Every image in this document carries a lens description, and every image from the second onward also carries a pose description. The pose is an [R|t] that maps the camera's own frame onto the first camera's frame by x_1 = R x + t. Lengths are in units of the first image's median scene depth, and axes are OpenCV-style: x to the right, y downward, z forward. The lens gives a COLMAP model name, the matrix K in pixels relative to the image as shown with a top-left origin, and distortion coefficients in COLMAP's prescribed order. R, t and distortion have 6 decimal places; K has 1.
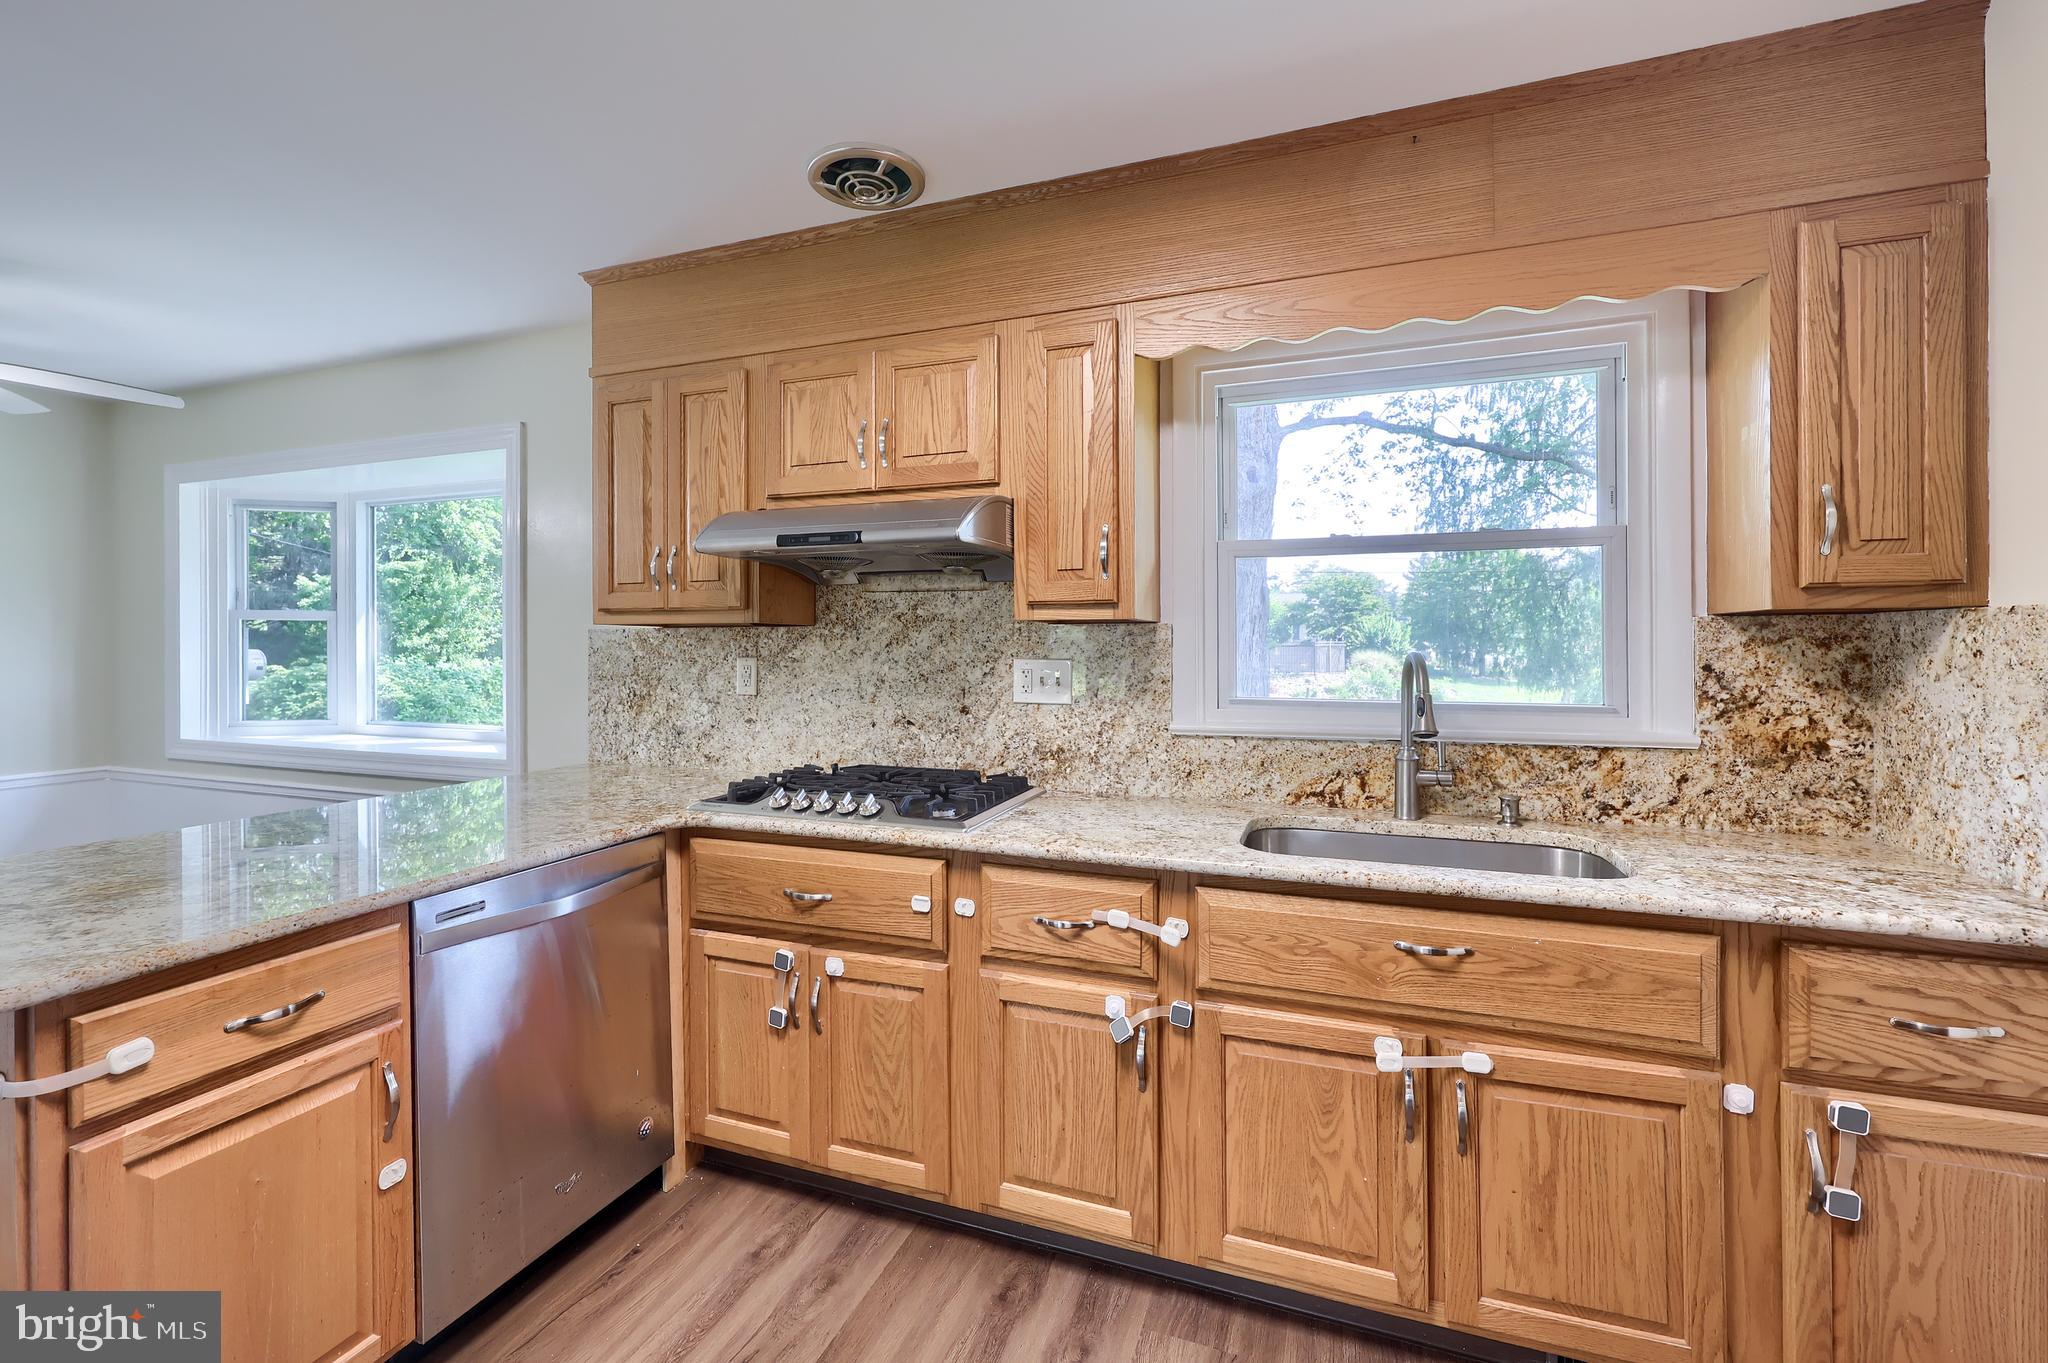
lens RADIAL K [[854.2, 0, 1017.3], [0, 854.2, 650.5], [0, 0, 1]] dist [0.003848, -0.001441]
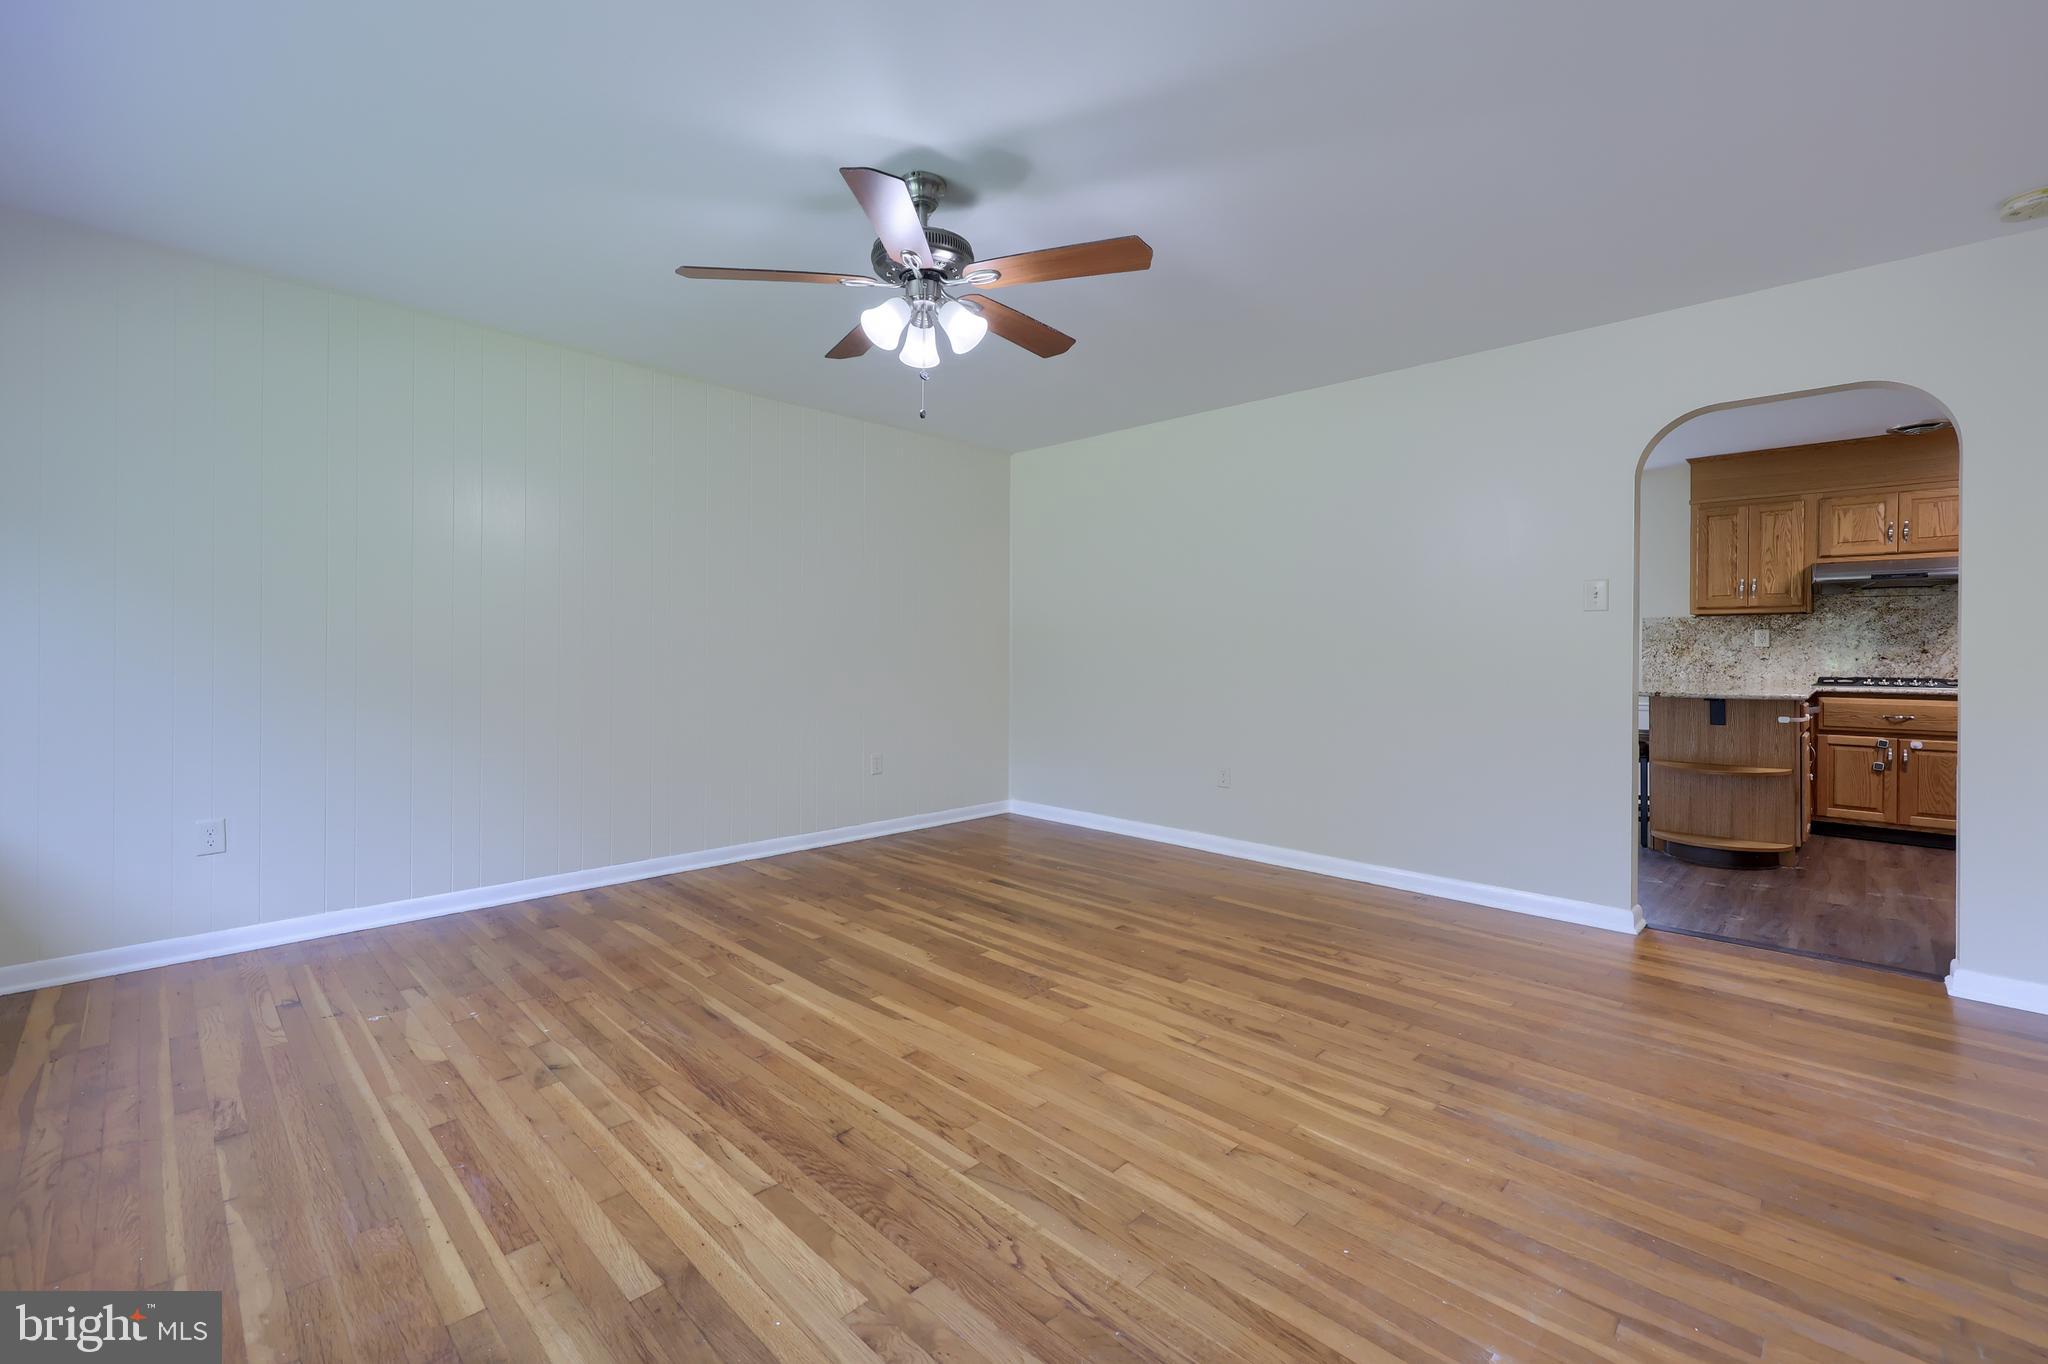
lens RADIAL K [[854.2, 0, 1021.9], [0, 854.2, 653.9], [0, 0, 1]] dist [0.003848, -0.001441]
pose [[0.910940, 0.004908, -0.412509, -1.548554], [-0.005473, 0.999985, -0.000188, 0.110756], [0.412502, 0.002428, 0.910953, -2.356893]]
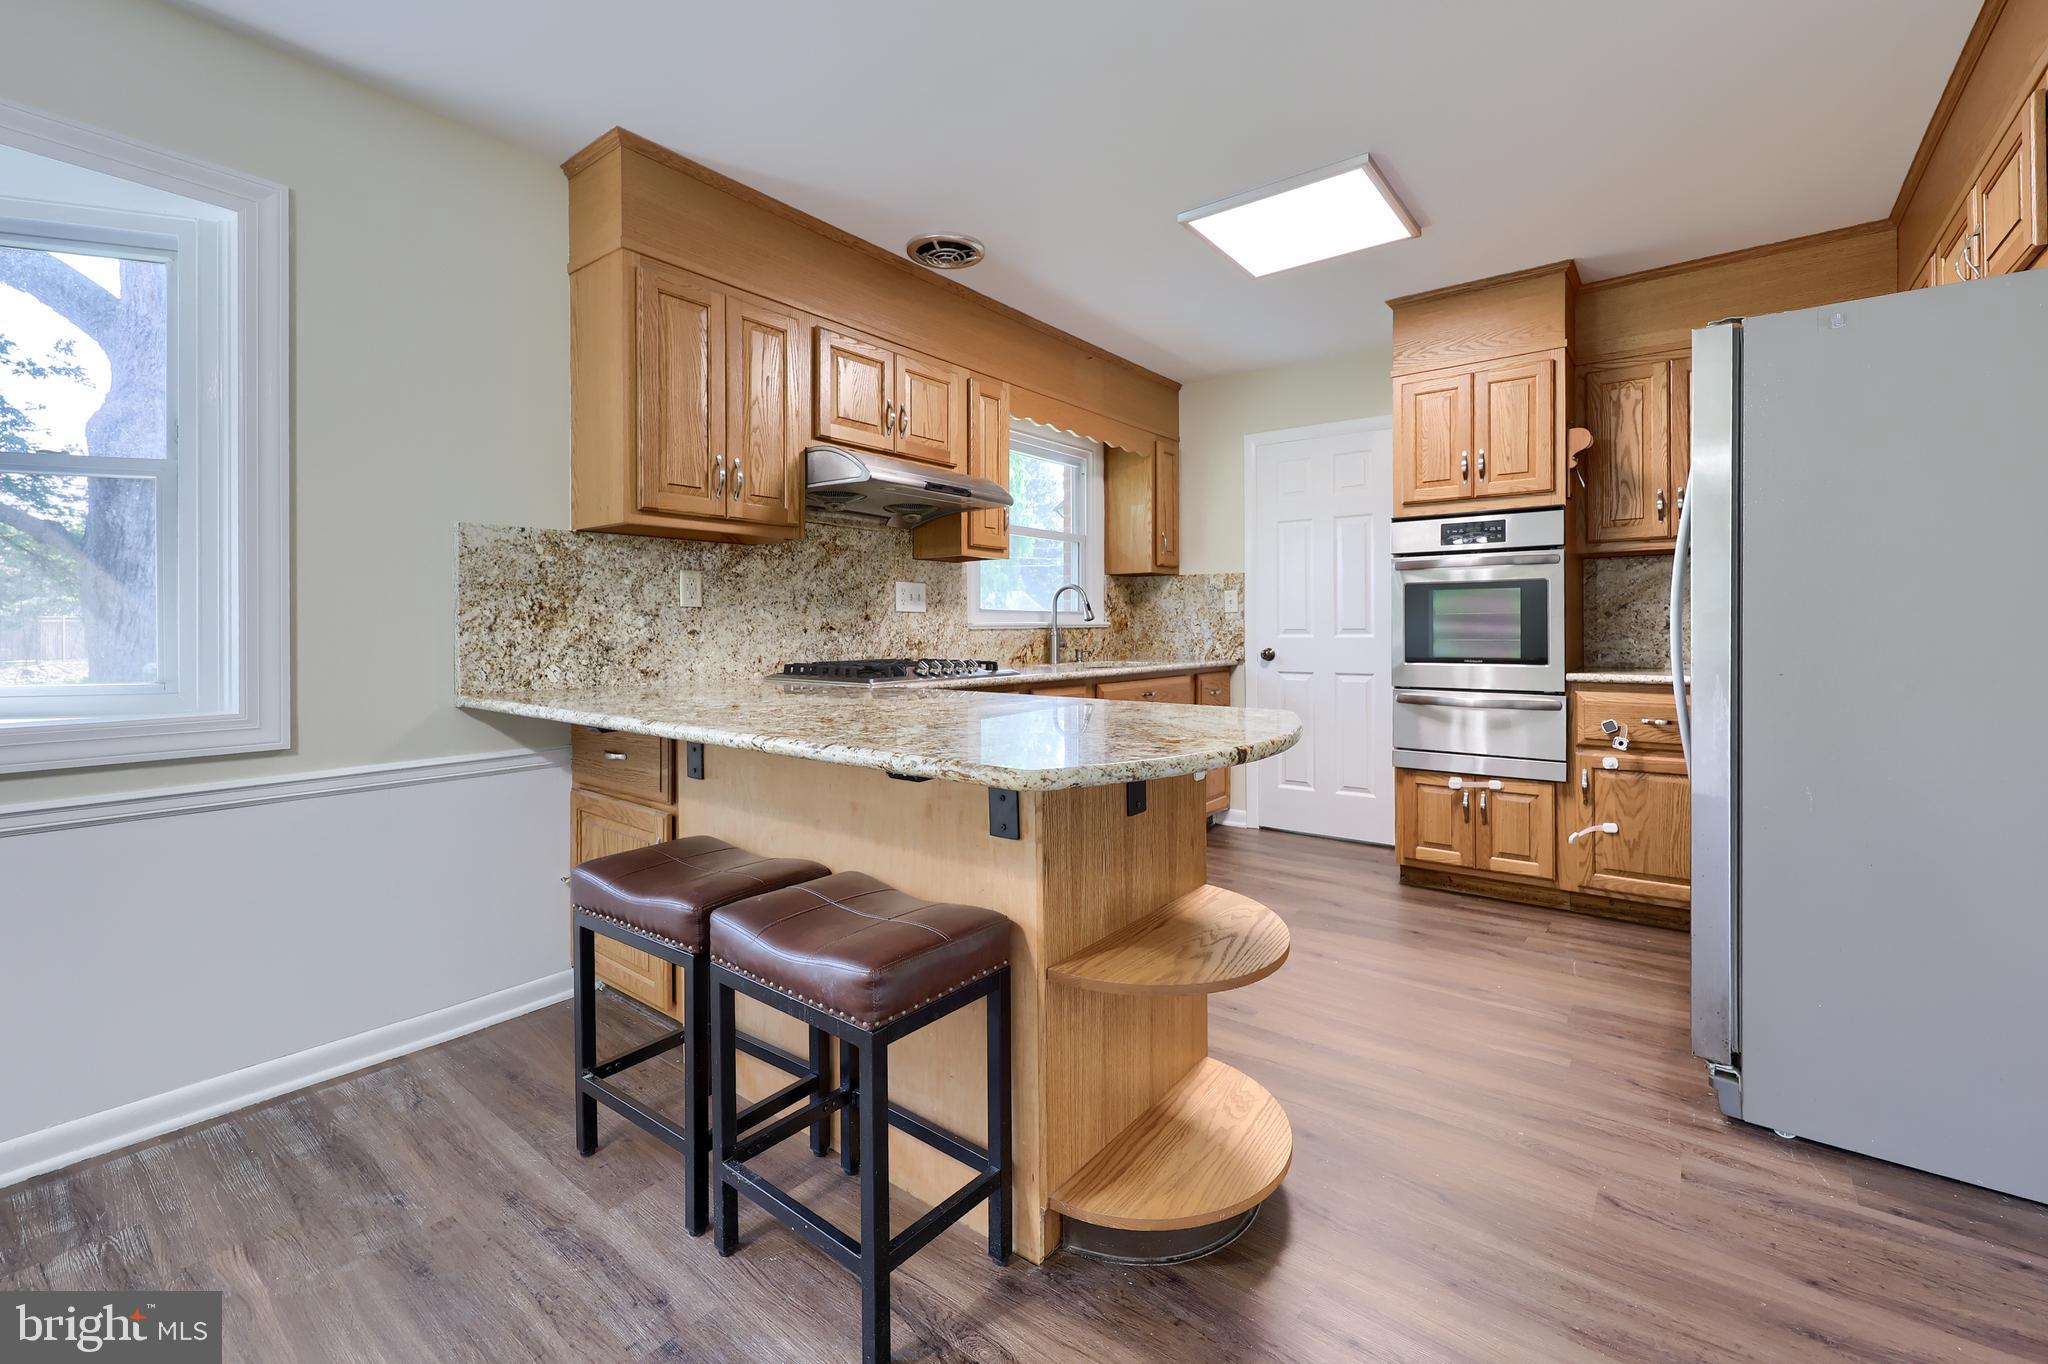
lens RADIAL K [[854.2, 0, 1018.3], [0, 854.2, 632.8], [0, 0, 1]] dist [0.003848, -0.001441]
pose [[0.316064, -0.006254, 0.948717, -1.613603], [0.008420, 0.999957, 0.003787, 0.114276], [-0.948701, 0.006791, 0.316103, 0.425572]]
